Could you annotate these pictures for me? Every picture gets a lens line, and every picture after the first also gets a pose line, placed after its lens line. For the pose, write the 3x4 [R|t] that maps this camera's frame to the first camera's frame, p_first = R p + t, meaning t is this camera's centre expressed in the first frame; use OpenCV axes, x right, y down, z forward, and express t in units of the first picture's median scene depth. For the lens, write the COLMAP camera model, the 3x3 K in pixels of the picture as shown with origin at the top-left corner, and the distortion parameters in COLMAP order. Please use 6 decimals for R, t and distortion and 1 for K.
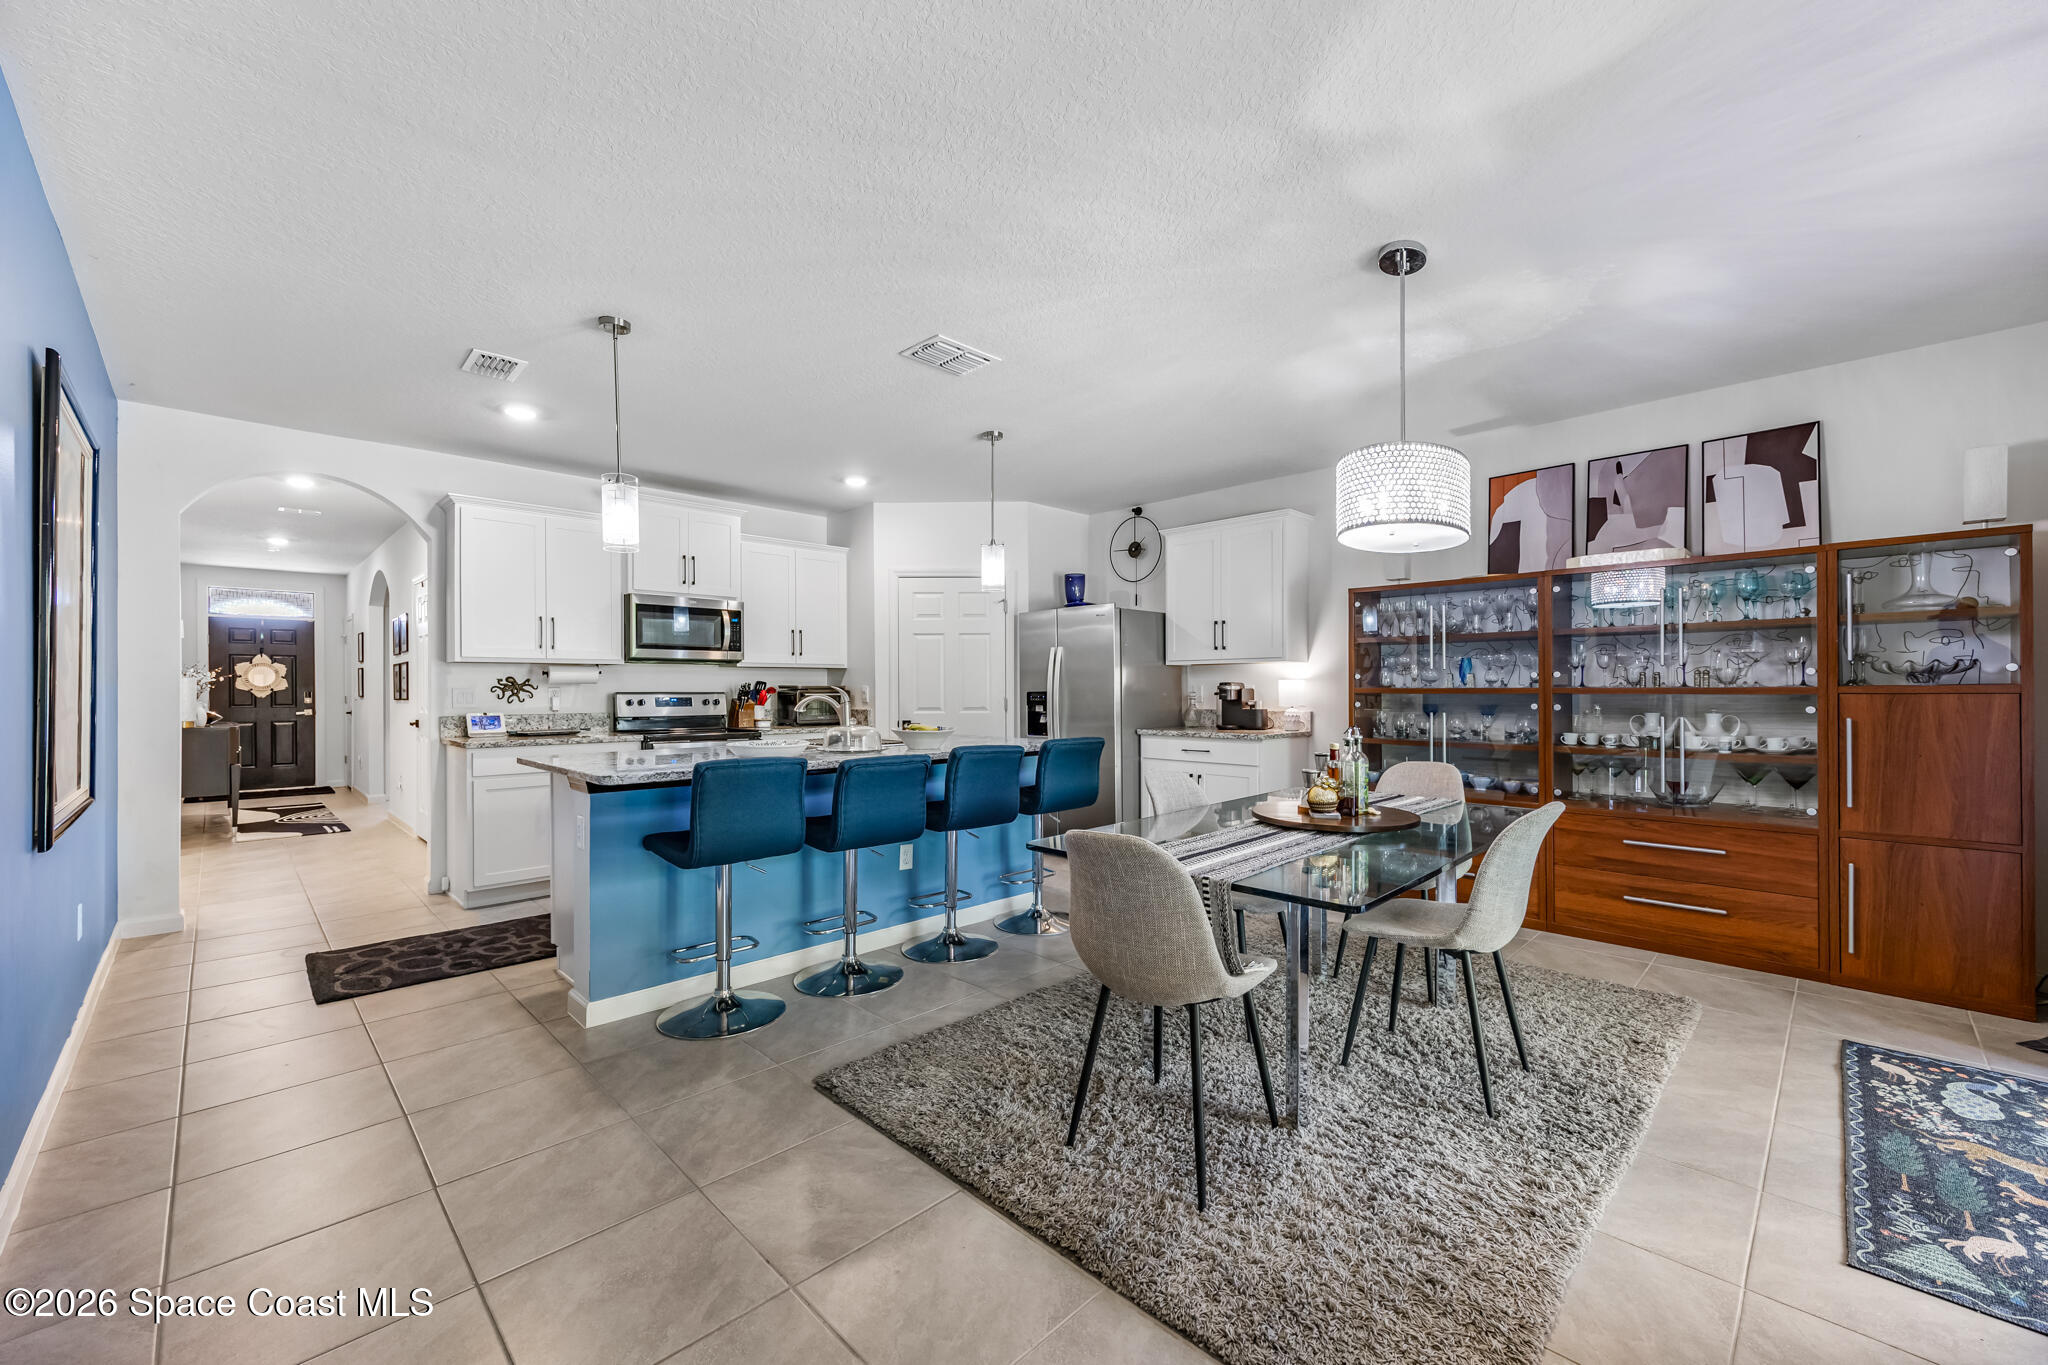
lens RADIAL K [[810.6, 0, 1014.6], [0, 810.6, 697.3], [0, 0, 1]] dist [0.006335, -0.001375]
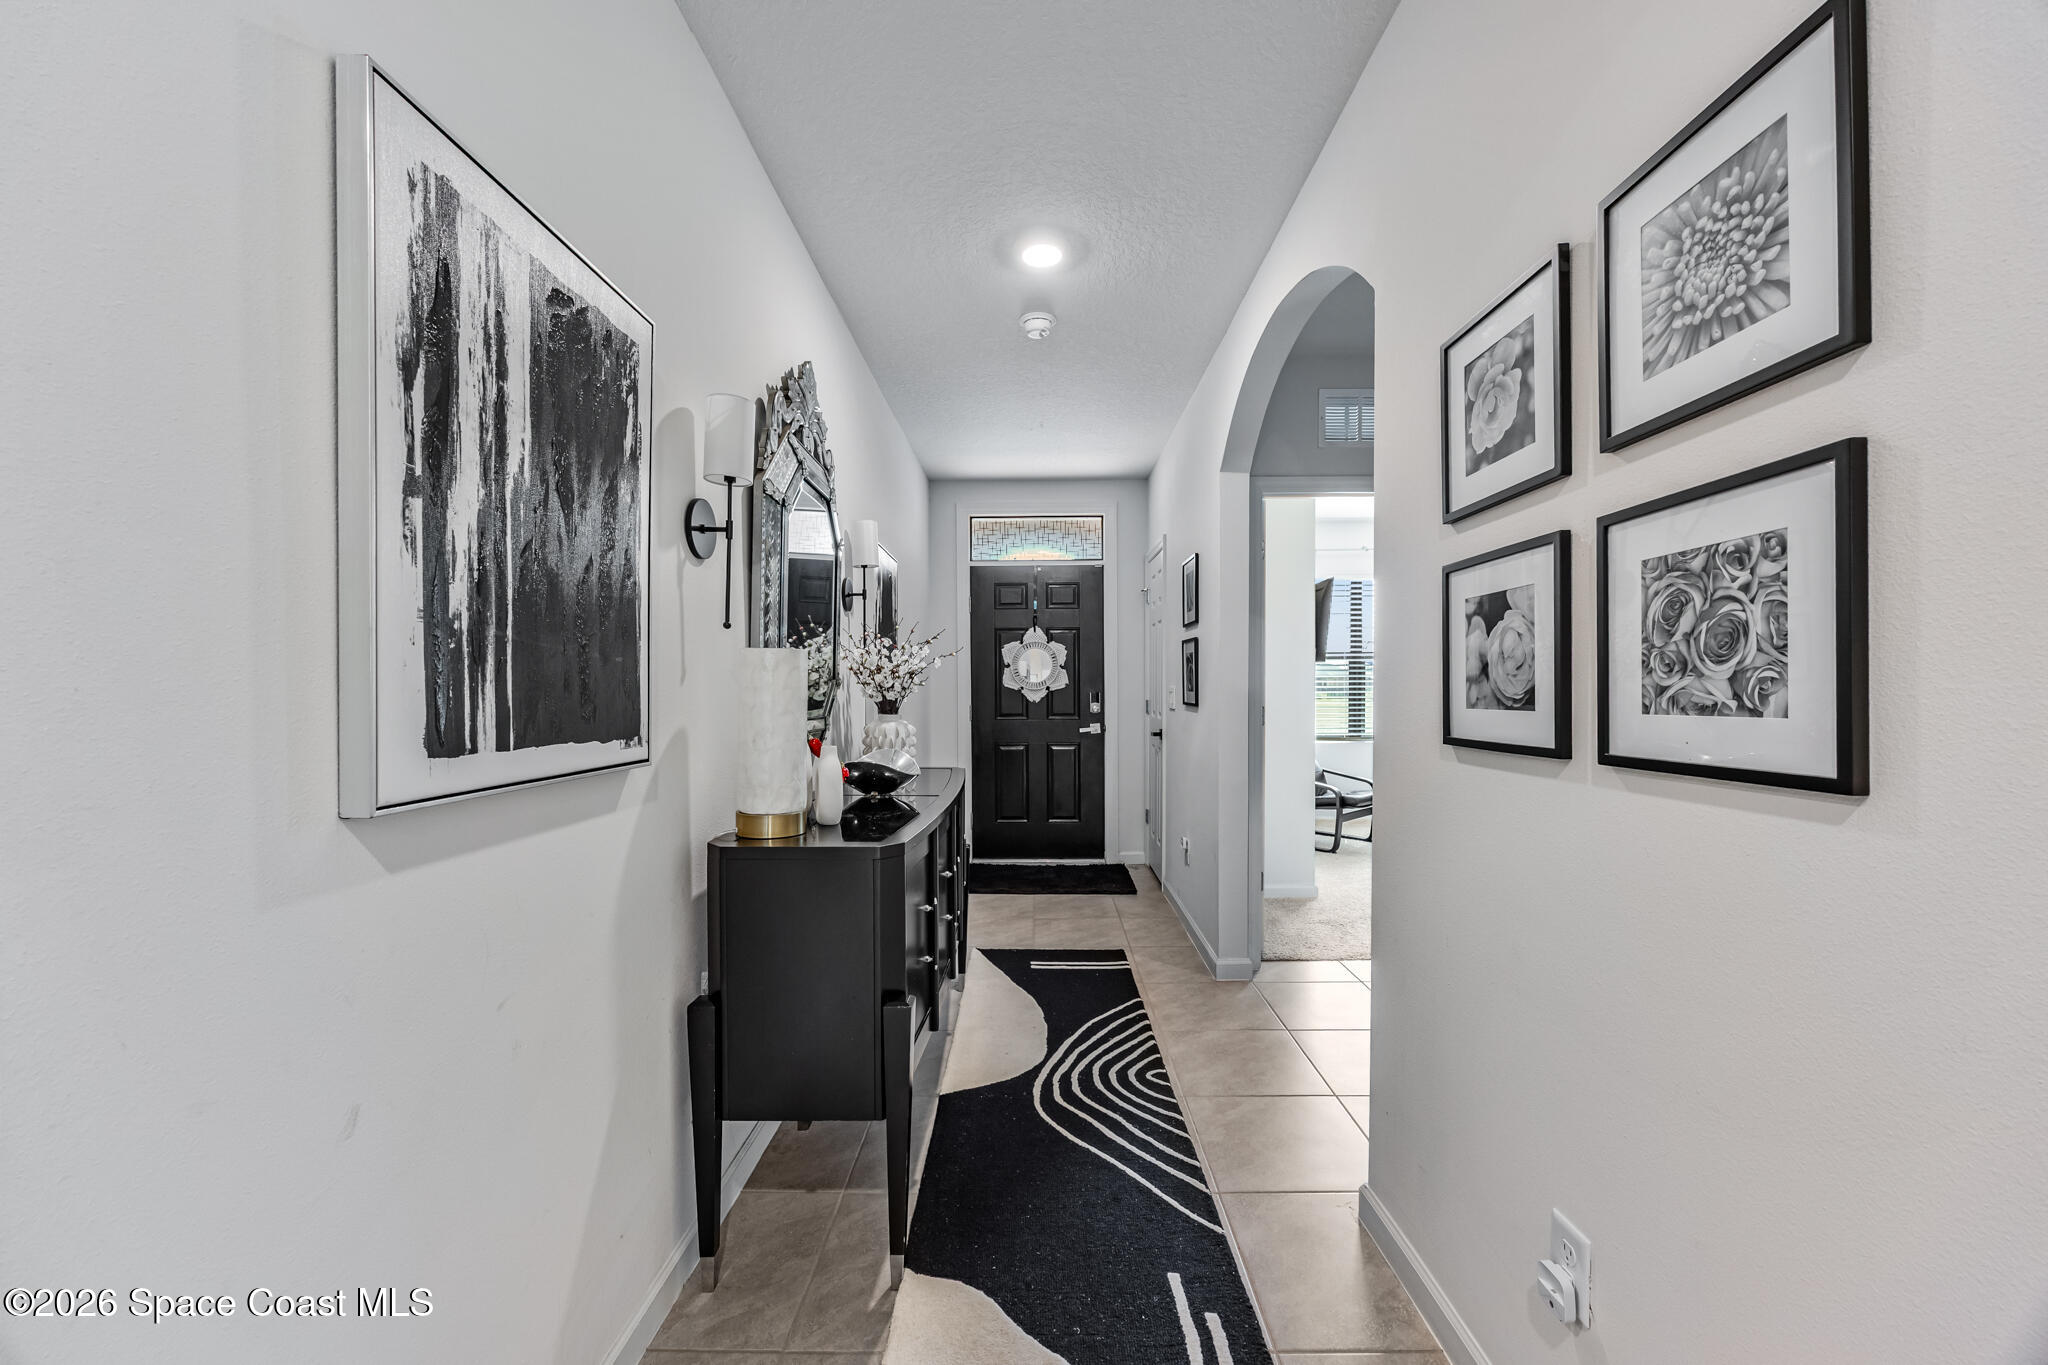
lens RADIAL K [[795.9, 0, 1022.6], [0, 795.9, 685.1], [0, 0, 1]] dist [0.002999, 0.000104]
pose [[0.701929, -0.002543, -0.712242, -0.895025], [-0.002995, 0.999974, -0.006522, -0.013566], [0.712241, 0.006711, 0.701903, 1.011705]]
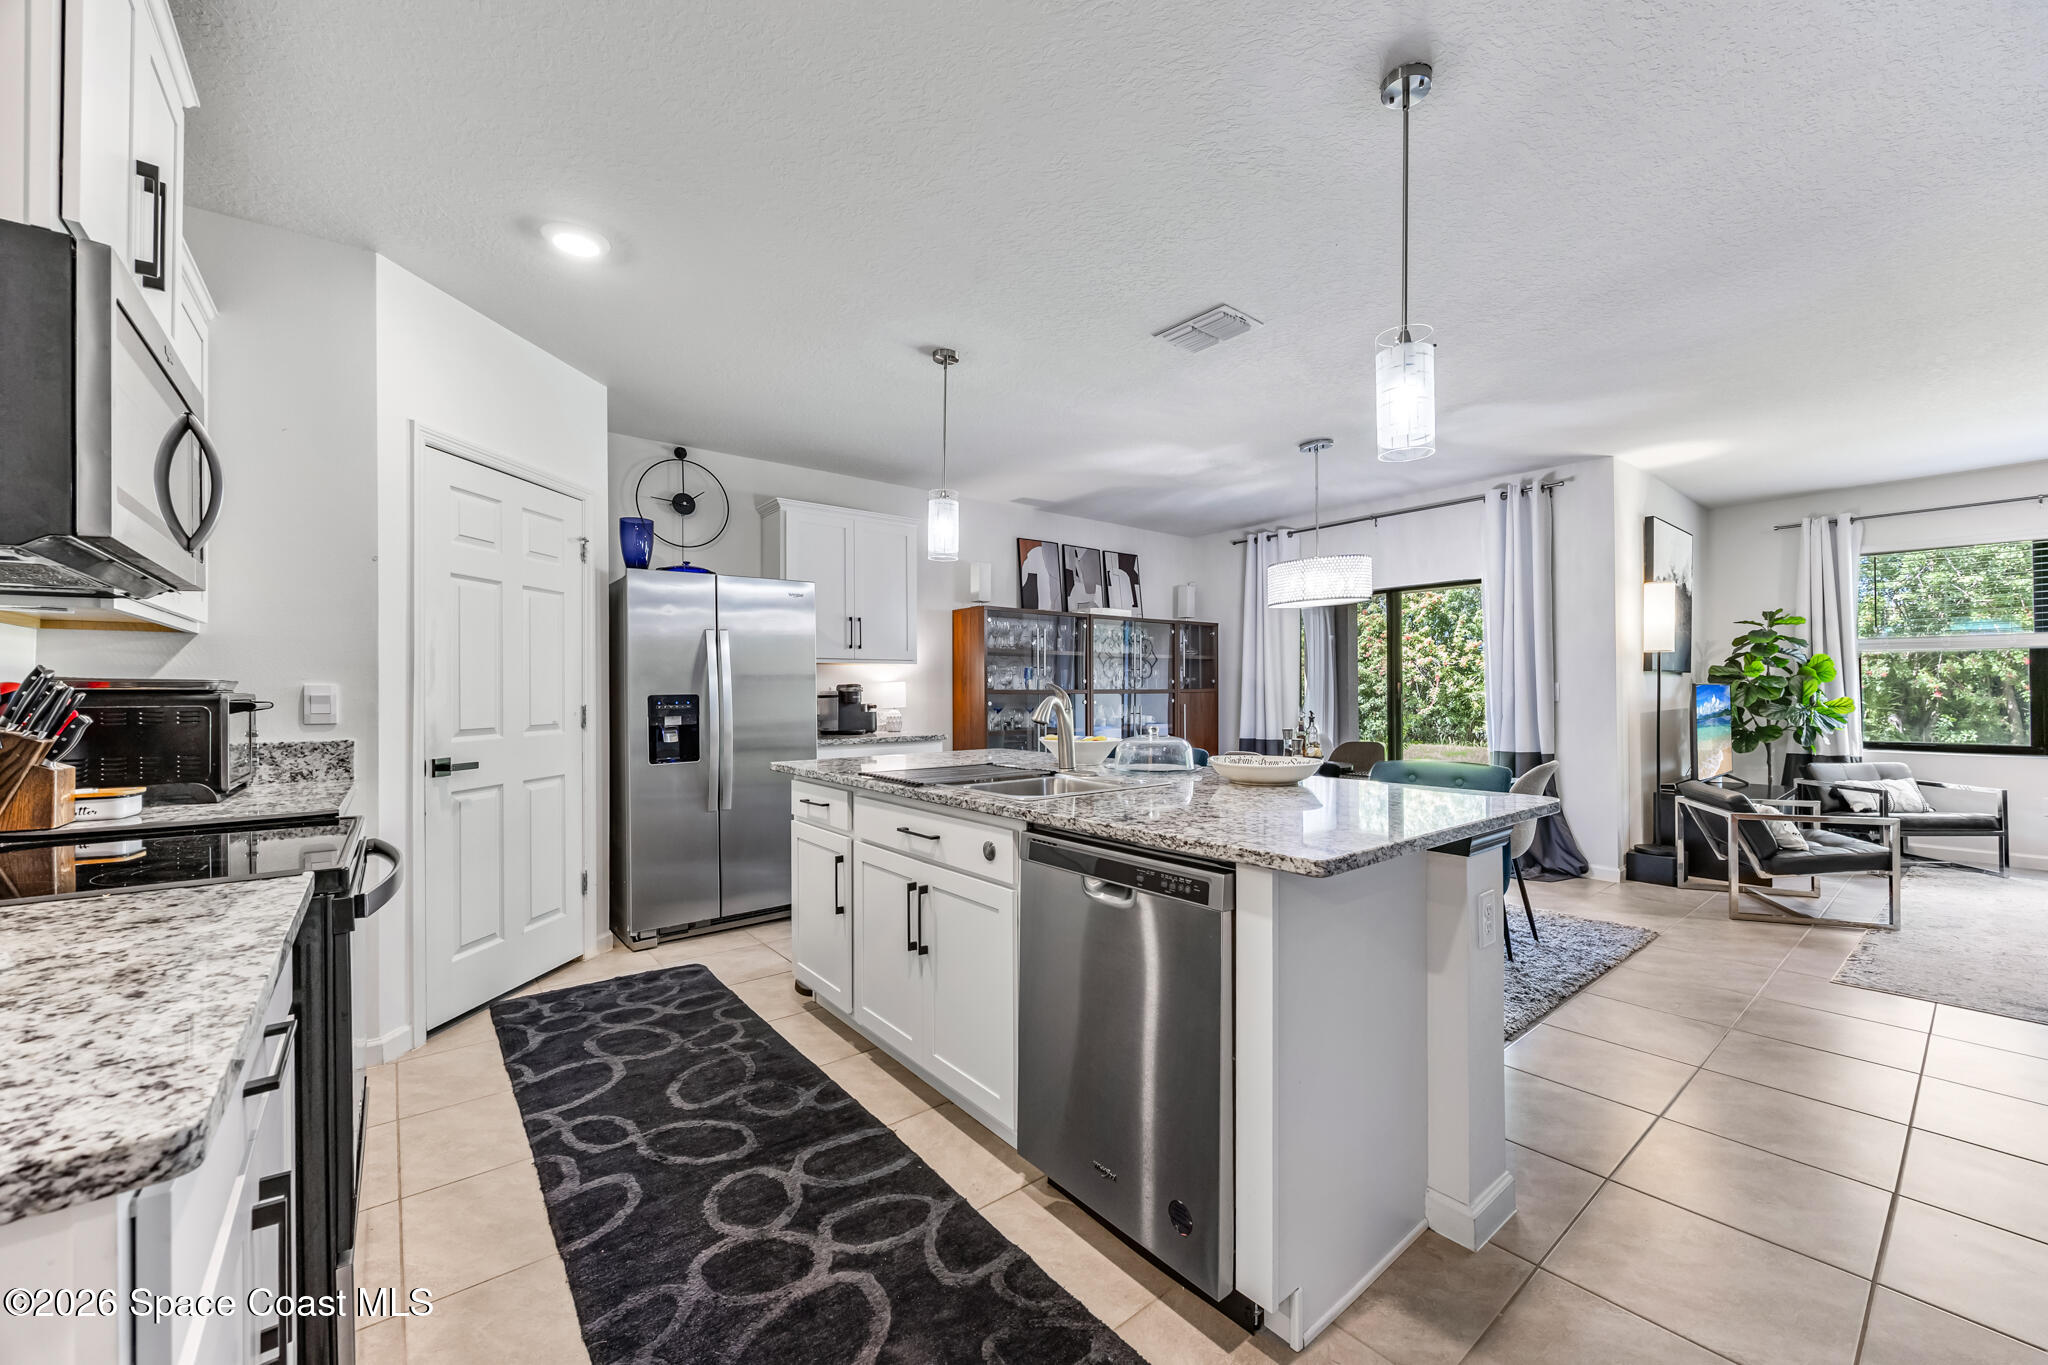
lens RADIAL K [[795.9, 0, 1054.5], [0, 795.9, 688.9], [0, 0, 1]] dist [0.002999, 0.000104]
pose [[0.077504, 0.005061, 0.996979, -0.639466], [0.016623, 0.999842, -0.006368, -0.003109], [-0.996853, 0.017067, 0.077408, 0.703526]]
